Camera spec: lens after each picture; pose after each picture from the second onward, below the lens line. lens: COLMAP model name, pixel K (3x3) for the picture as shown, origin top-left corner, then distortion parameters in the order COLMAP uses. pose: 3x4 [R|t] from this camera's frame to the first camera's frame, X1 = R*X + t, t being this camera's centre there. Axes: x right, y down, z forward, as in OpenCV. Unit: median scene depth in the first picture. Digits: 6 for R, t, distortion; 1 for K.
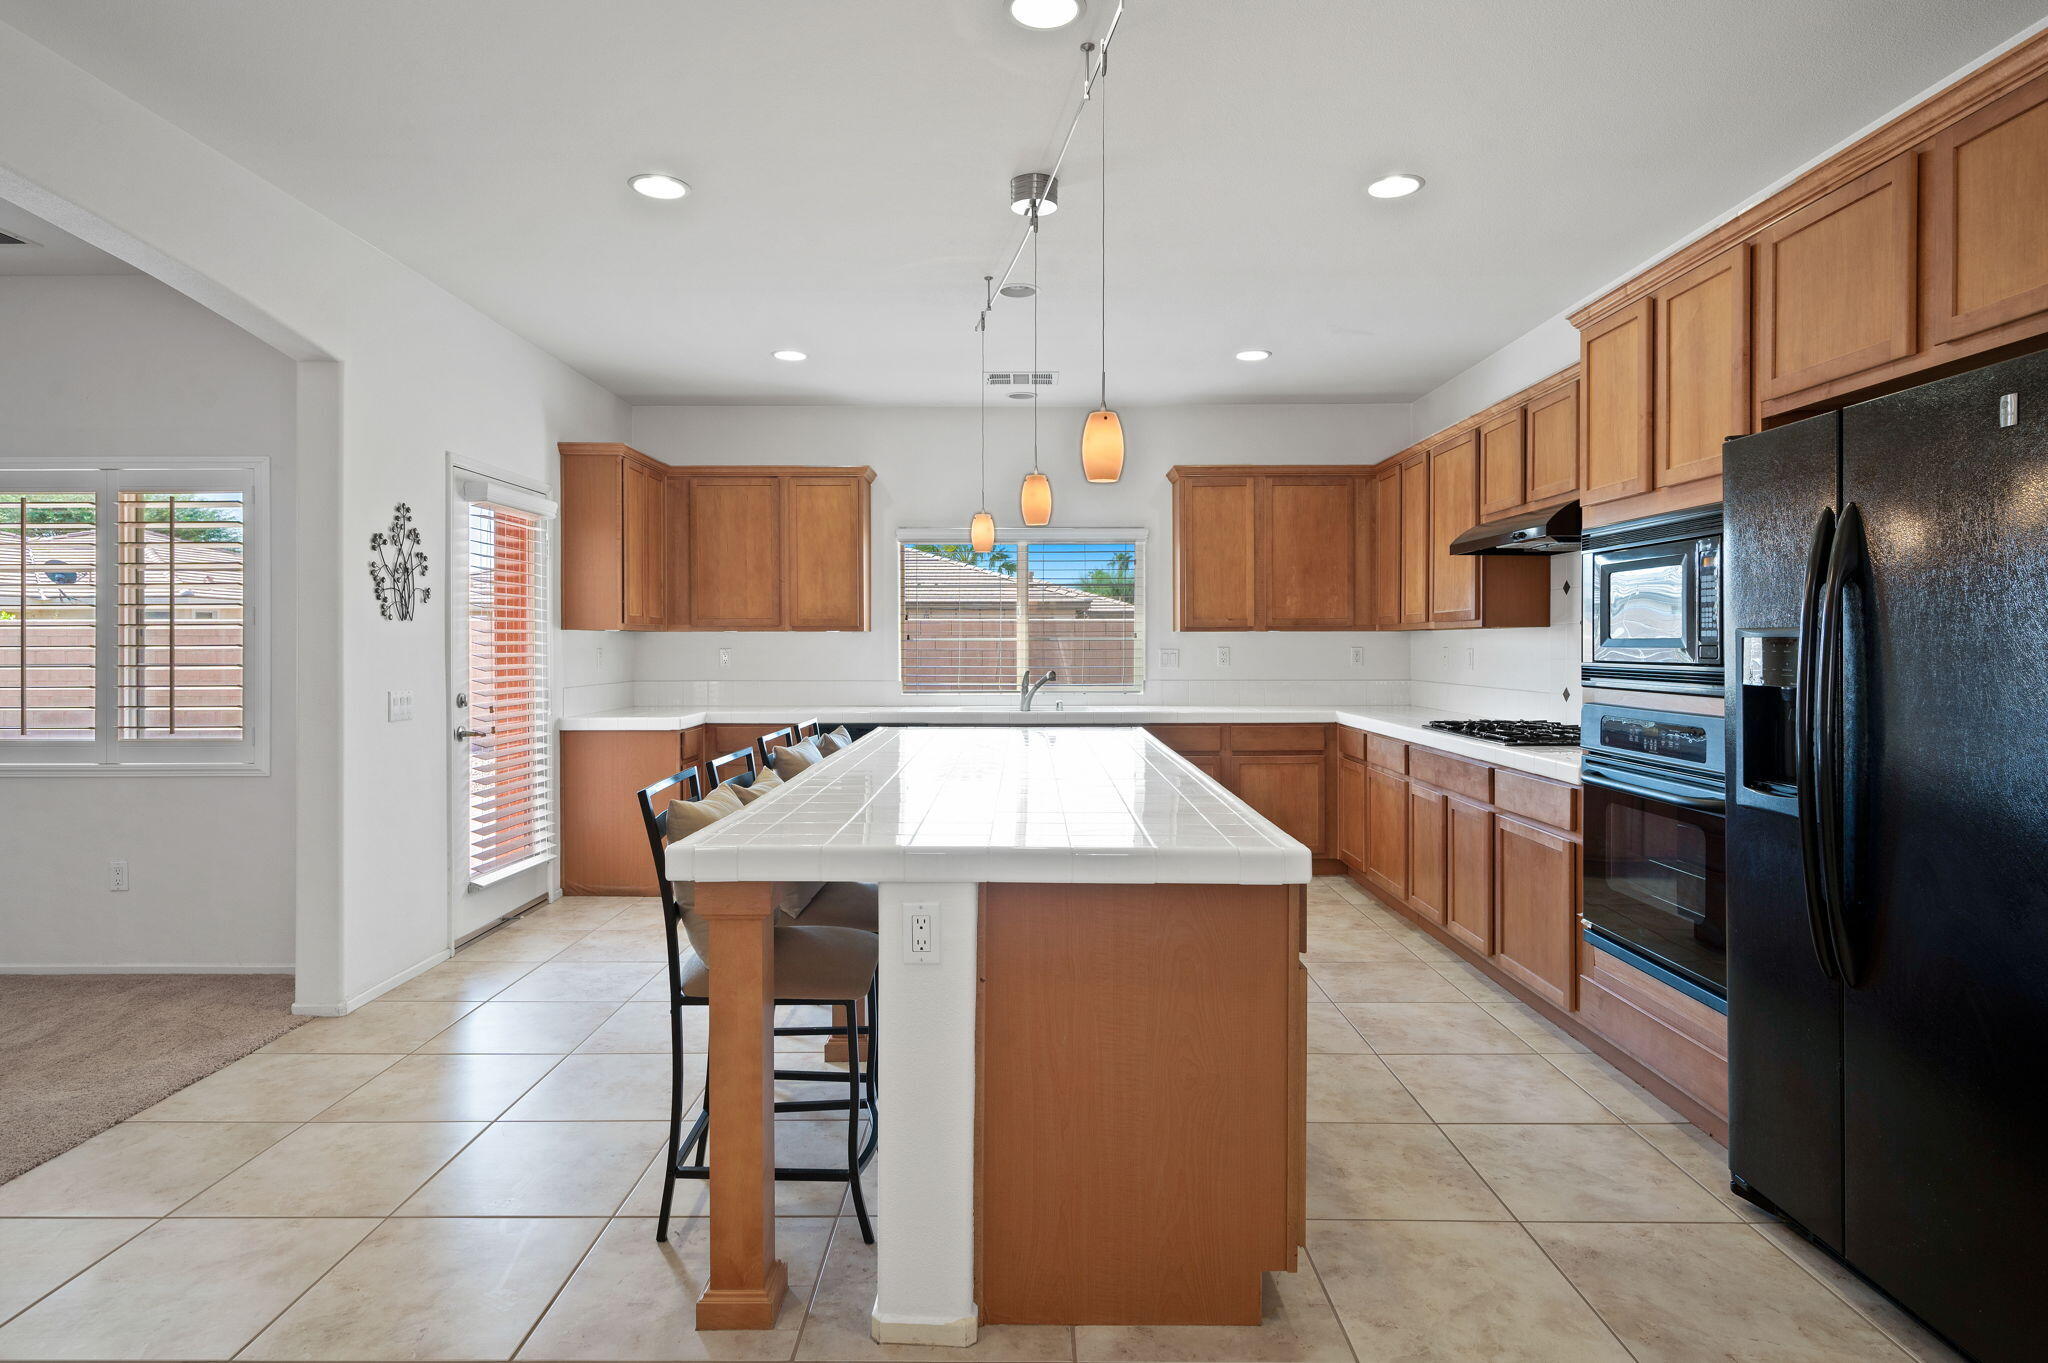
lens RADIAL K [[1109.2, 0, 1005.1], [0, 1109.2, 650.3], [0, 0, 1]] dist [0.002380, -0.001930]
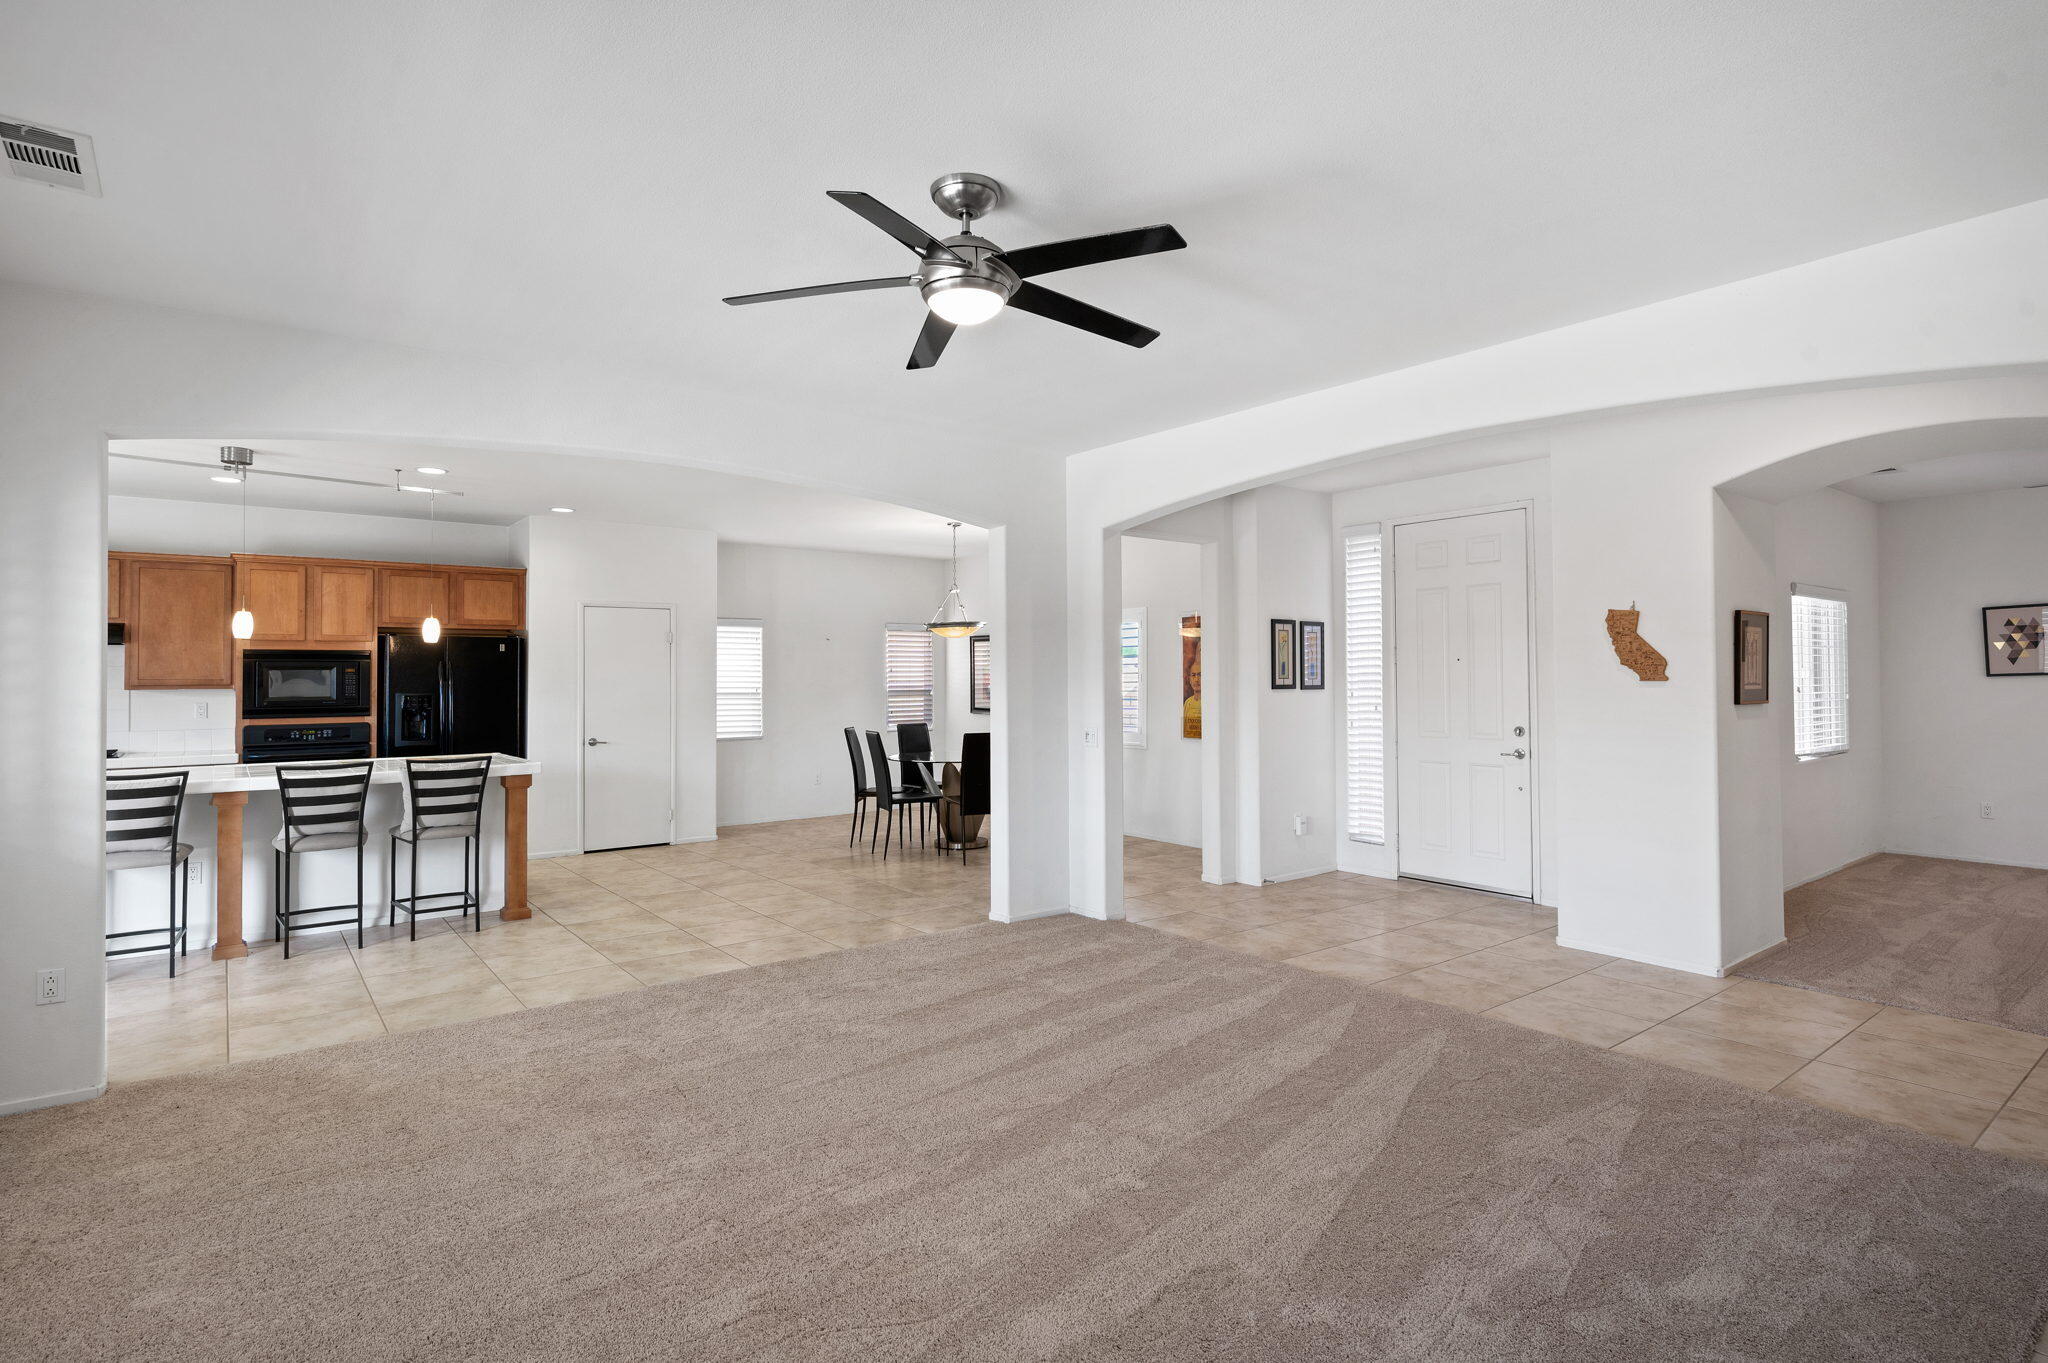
lens RADIAL K [[1007.9, 0, 1003.9], [0, 1007.9, 660.4], [0, 0, 1]] dist [0.001424, -0.001553]
pose [[-0.615229, 0.021467, 0.788056, -1.571782], [0.014058, 0.999769, -0.016259, -0.024282], [-0.788223, 0.001075, -0.615389, 0.789672]]
